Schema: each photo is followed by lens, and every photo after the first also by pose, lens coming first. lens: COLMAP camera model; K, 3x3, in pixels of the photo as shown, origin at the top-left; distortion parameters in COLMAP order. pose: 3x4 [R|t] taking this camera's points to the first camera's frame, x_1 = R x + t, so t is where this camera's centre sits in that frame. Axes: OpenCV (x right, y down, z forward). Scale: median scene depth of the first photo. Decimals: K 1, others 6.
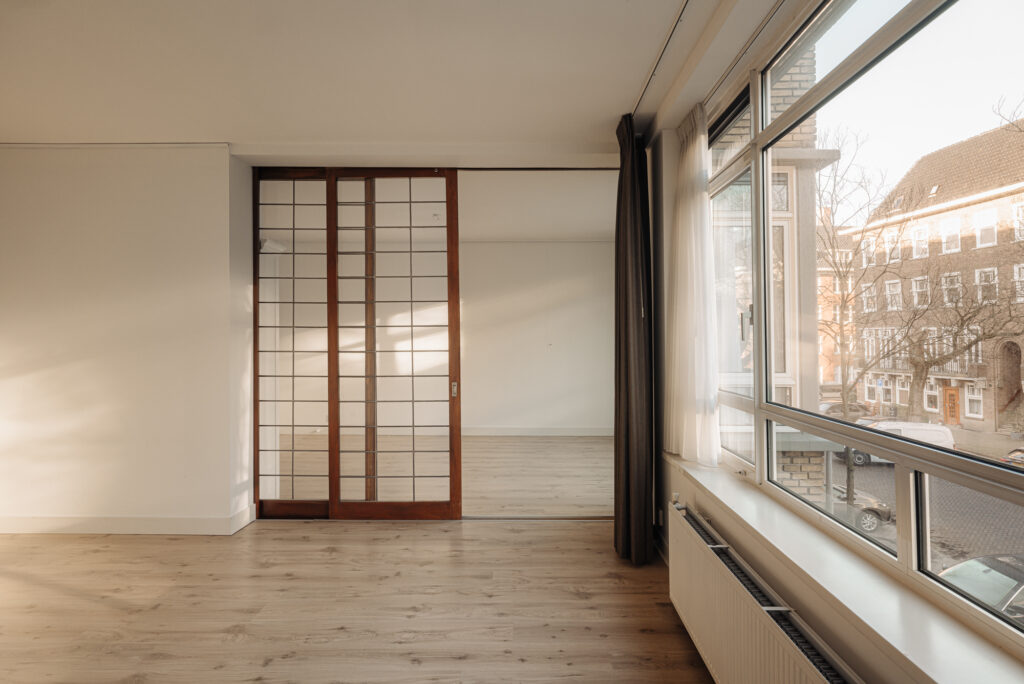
lens RADIAL K [[591.0, 0, 513.7], [0, 591.0, 330.9], [0, 0, 1]] dist [0.002878, -0.000509]
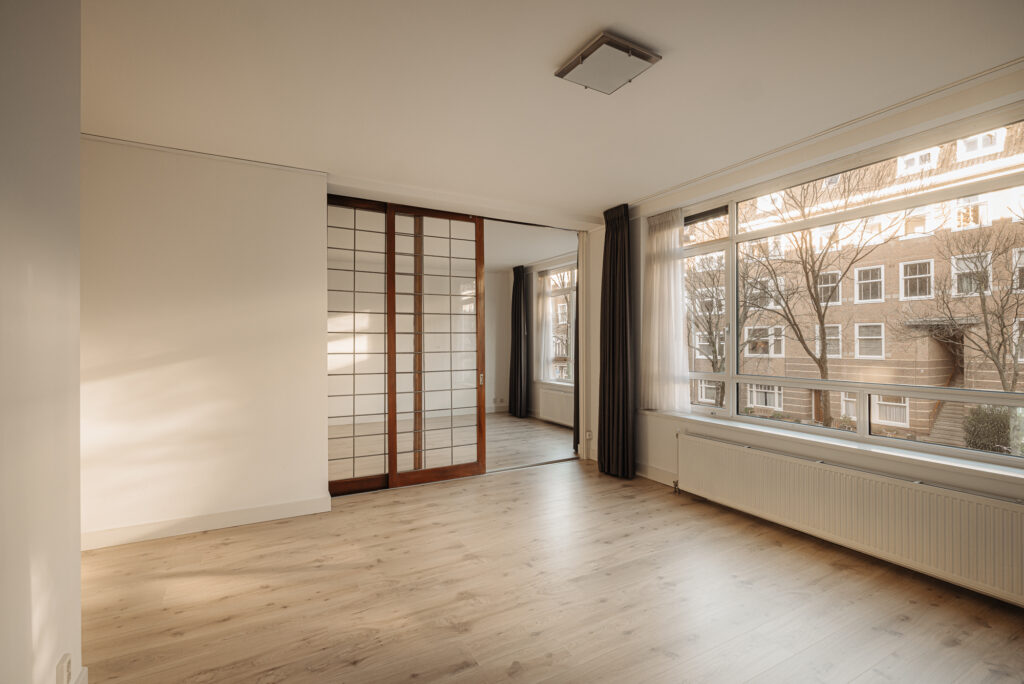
lens RADIAL K [[481.2, 0, 512.0], [0, 481.2, 342.0], [0, 0, 1]] dist [-0.000196, 0.000177]
pose [[0.865920, -0.001863, 0.500180, -0.590764], [-0.003900, 0.999938, 0.010475, 0.000805], [-0.500168, -0.011021, 0.865858, 0.003355]]
